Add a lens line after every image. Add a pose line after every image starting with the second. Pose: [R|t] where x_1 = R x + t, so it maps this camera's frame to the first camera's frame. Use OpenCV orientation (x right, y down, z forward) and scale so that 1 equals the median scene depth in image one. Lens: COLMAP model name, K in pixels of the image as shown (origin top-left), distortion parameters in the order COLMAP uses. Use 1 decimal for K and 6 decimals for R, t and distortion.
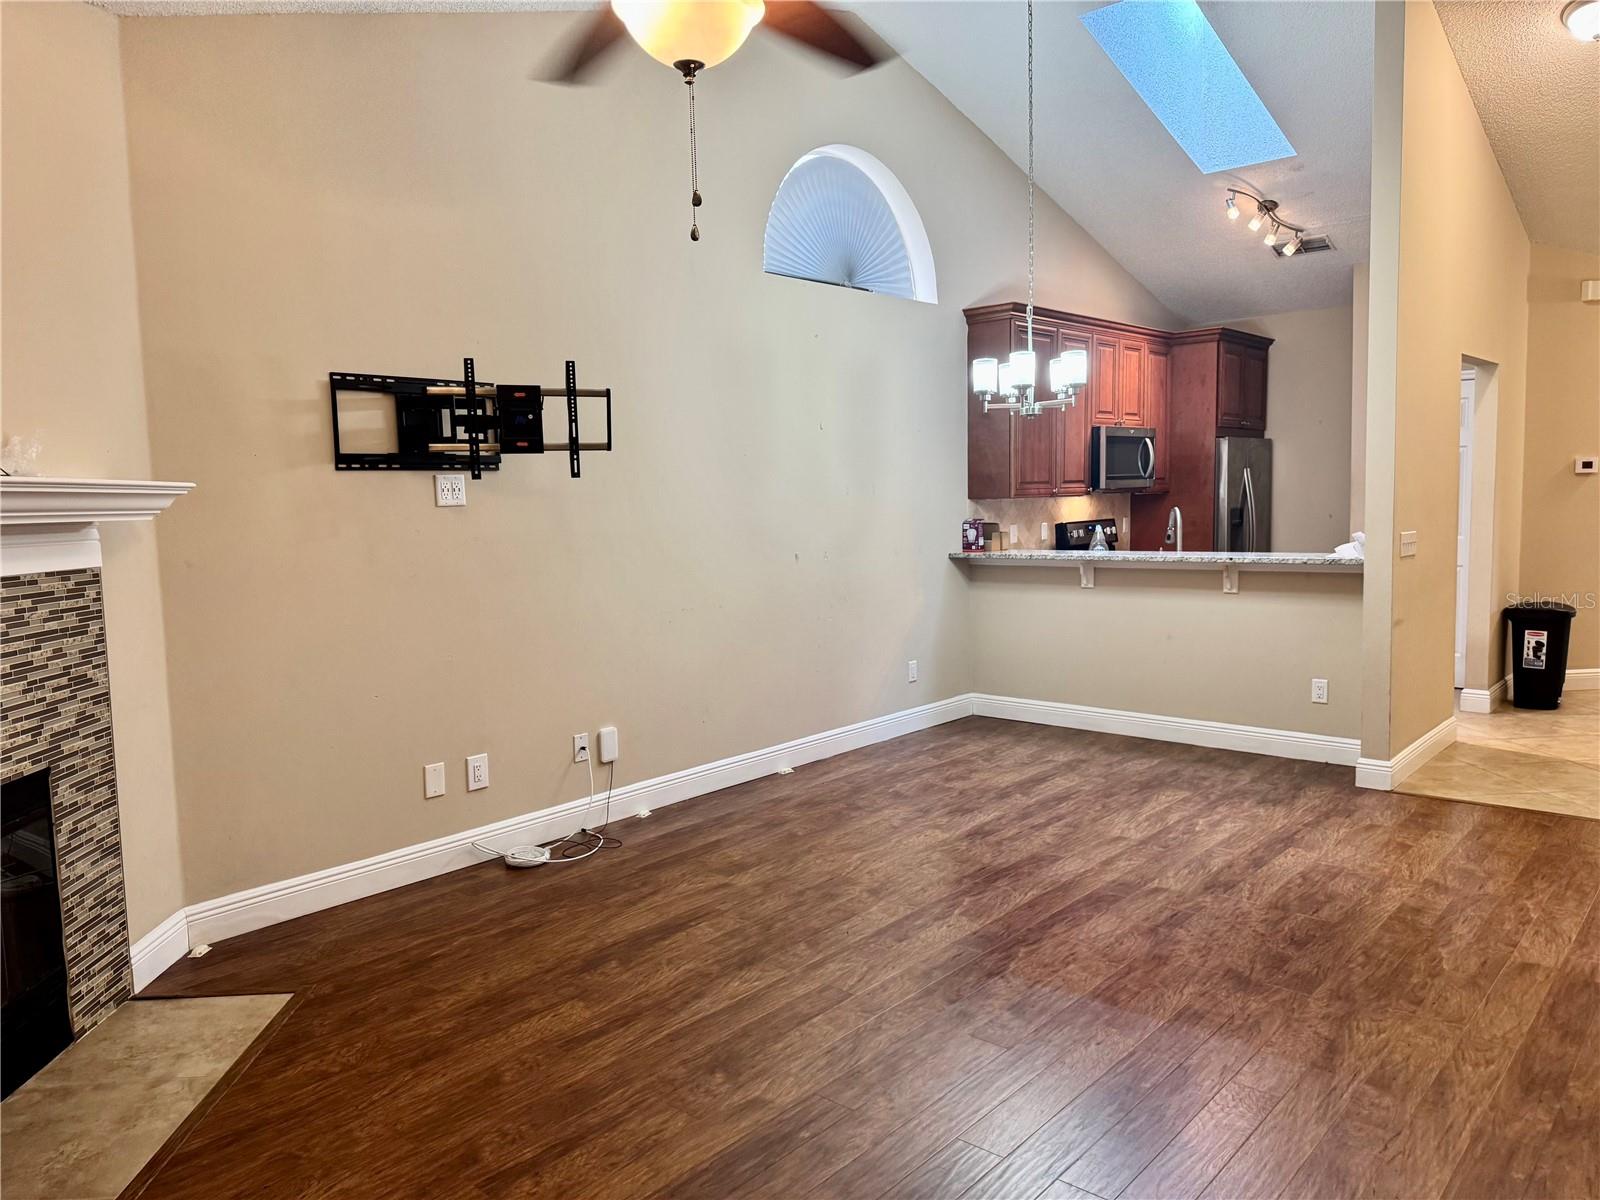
lens RADIAL K [[1120.6, 0, 799.8], [0, 1120.6, 604.7], [0, 0, 1]] dist [0.106084, -0.133891]
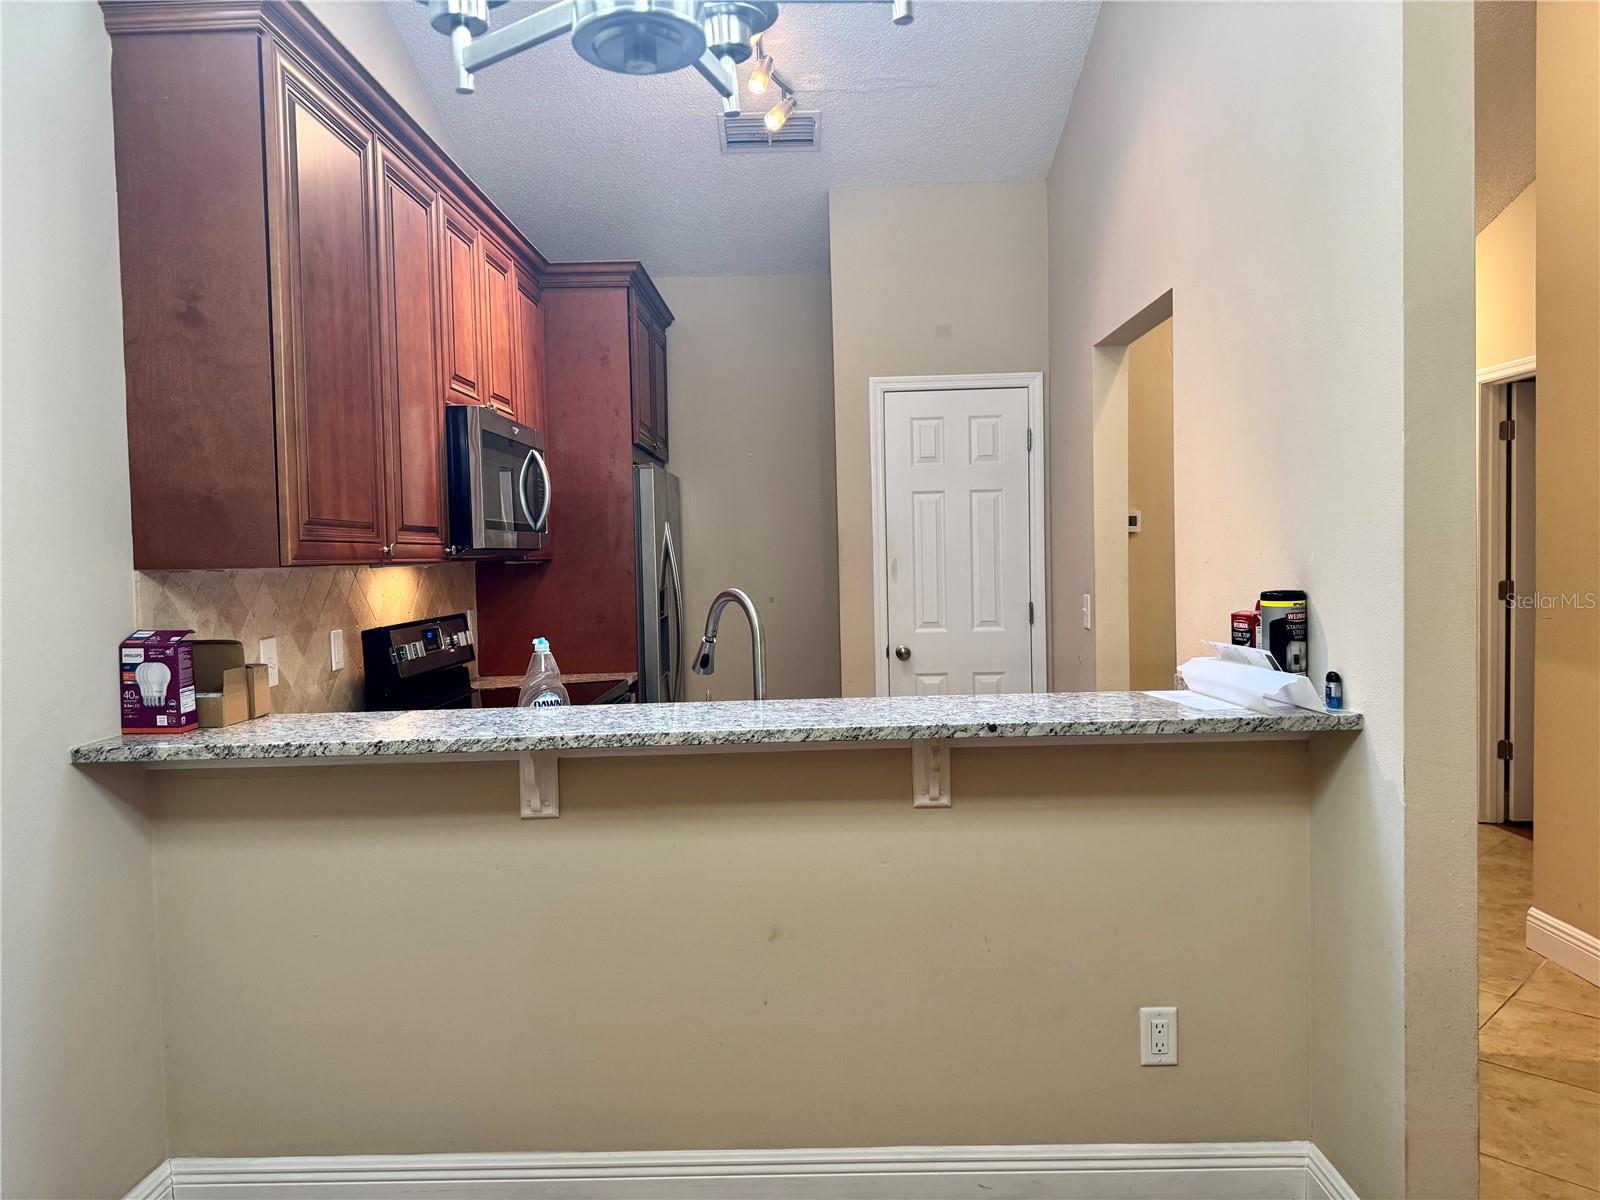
lens RADIAL K [[1127.5, 0, 794.1], [0, 1127.5, 603.9], [0, 0, 1]] dist [0.036783, -0.052451]
pose [[0.759525, -0.021737, 0.650115, 0.129073], [0.070258, 0.996336, -0.048769, -0.086827], [-0.646673, 0.082717, 0.758269, 0.997714]]
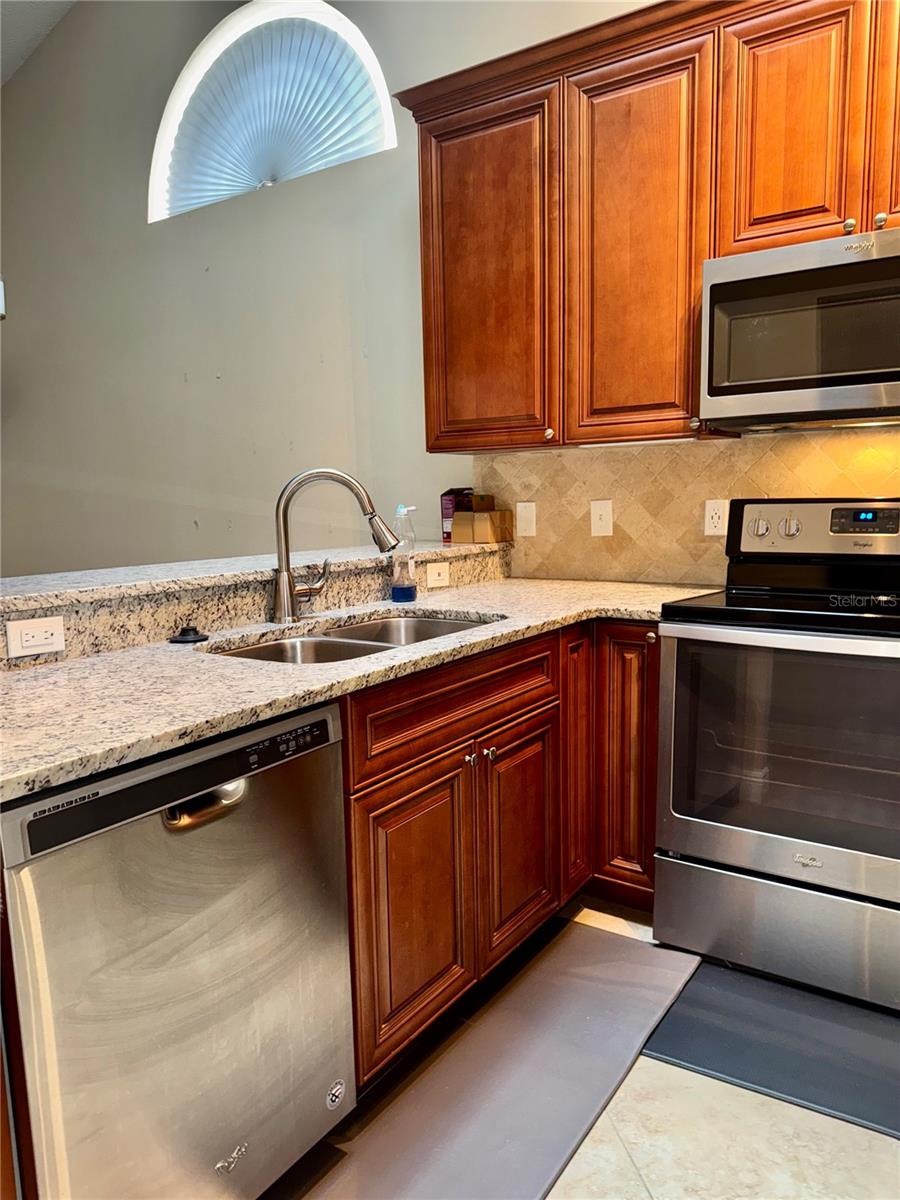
lens RADIAL K [[857.0, 0, 452.4], [0, 857.0, 622.9], [0, 0, 1]] dist [0.000633, -0.002281]
pose [[0.143365, 0.164583, -0.975889, 0.961999], [-0.081645, 0.984681, 0.154072, -0.118277], [0.986296, 0.057588, 0.154606, 1.457147]]
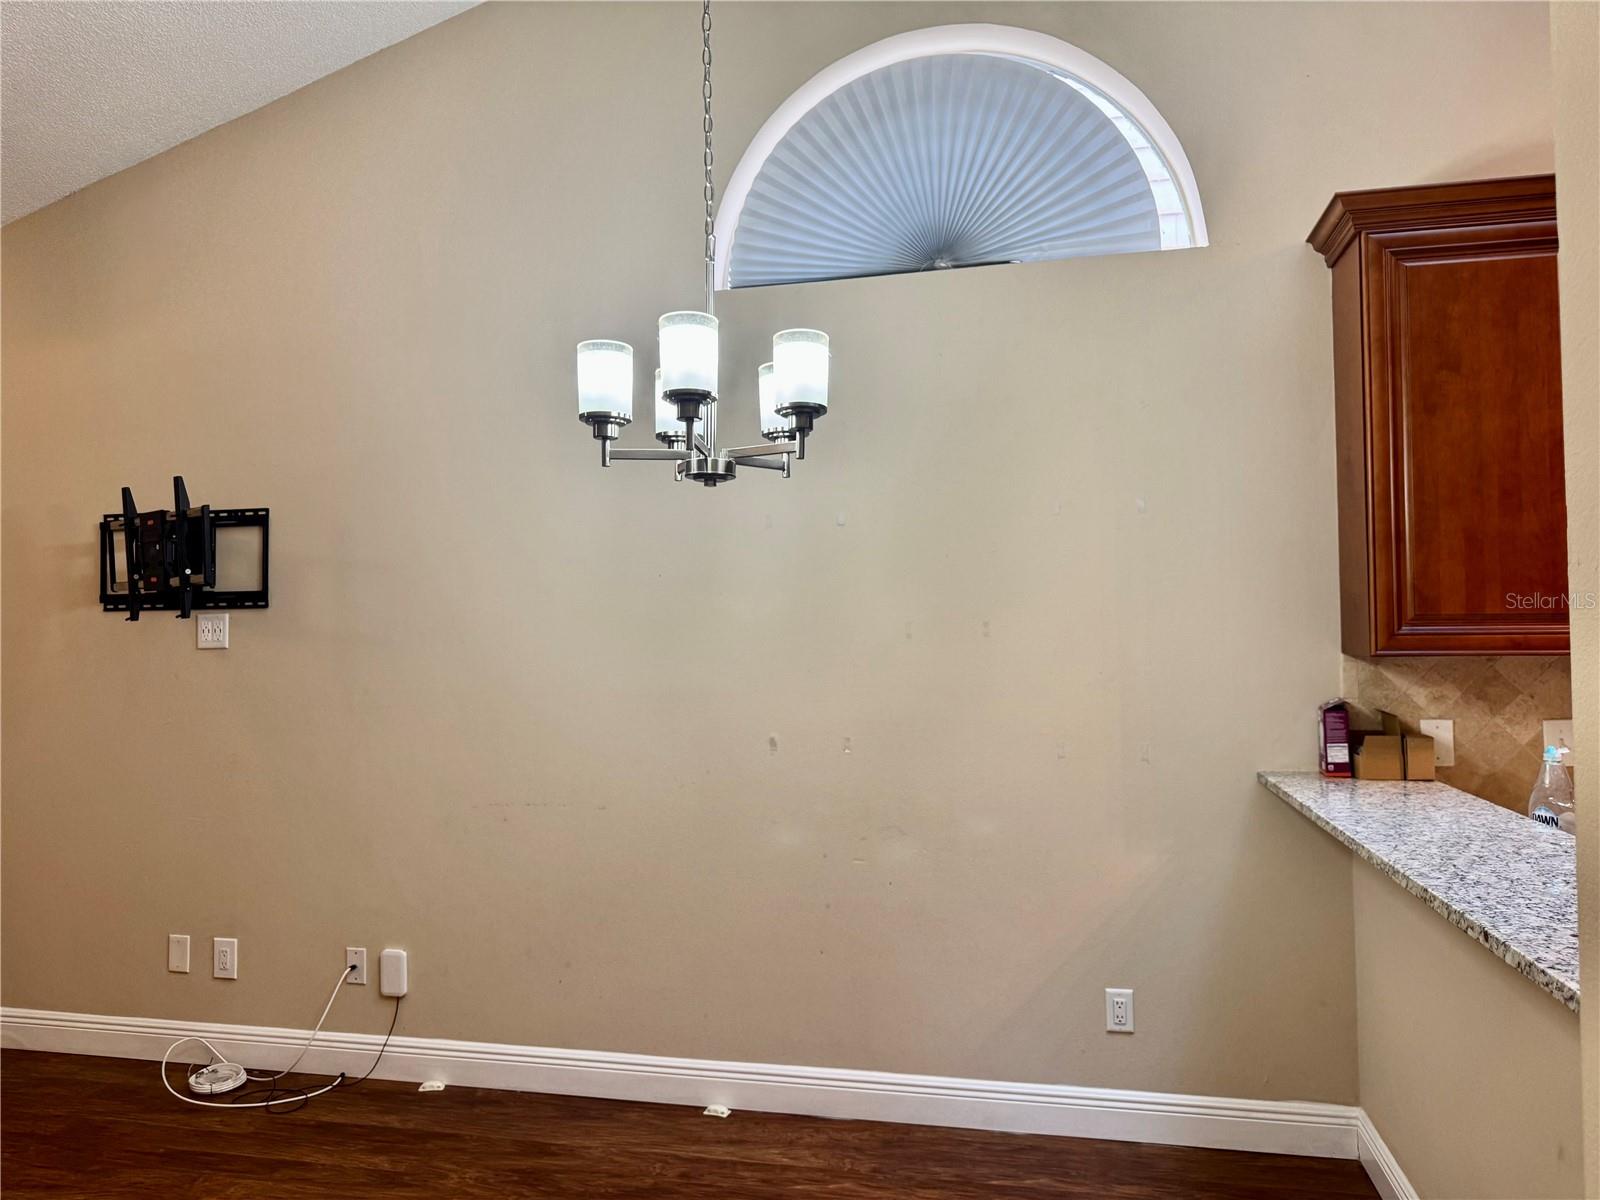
lens RADIAL K [[1142.6, 0, 800.0], [0, 1142.6, 600.0], [0, 0, 1]] dist [0.000633, -0.002281]
pose [[0.481679, -0.003089, -0.876342, 0.691325], [-0.085598, 0.995046, -0.050556, -0.116846], [0.872157, 0.099365, 0.479028, 0.946423]]
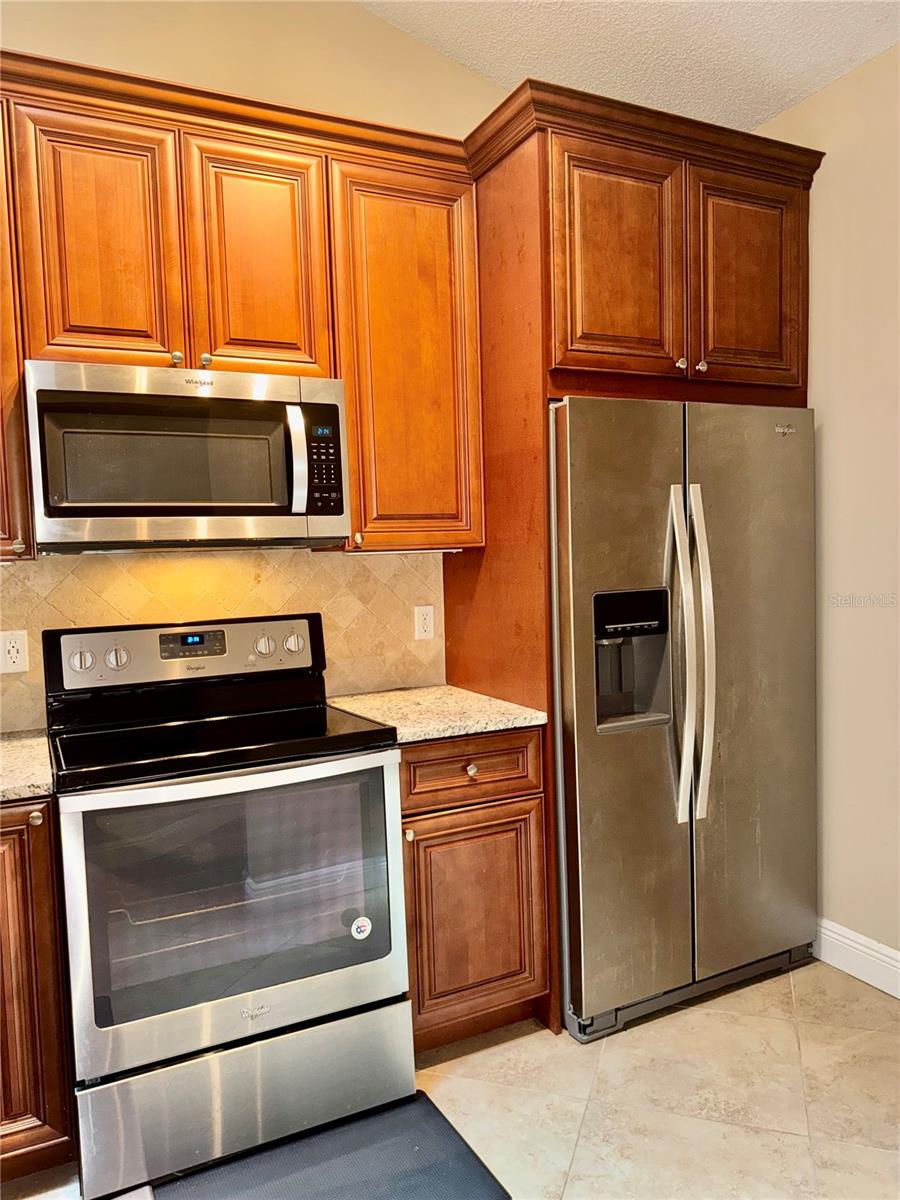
lens RADIAL K [[854.4, 0, 448.7], [0, 854.4, 609.1], [0, 0, 1]] dist [0.066640, -0.088087]
pose [[0.926873, 0.017324, -0.374974, 0.814216], [-0.026615, 0.999453, -0.019613, -0.135561], [0.374429, 0.028159, 0.926828, 1.350920]]
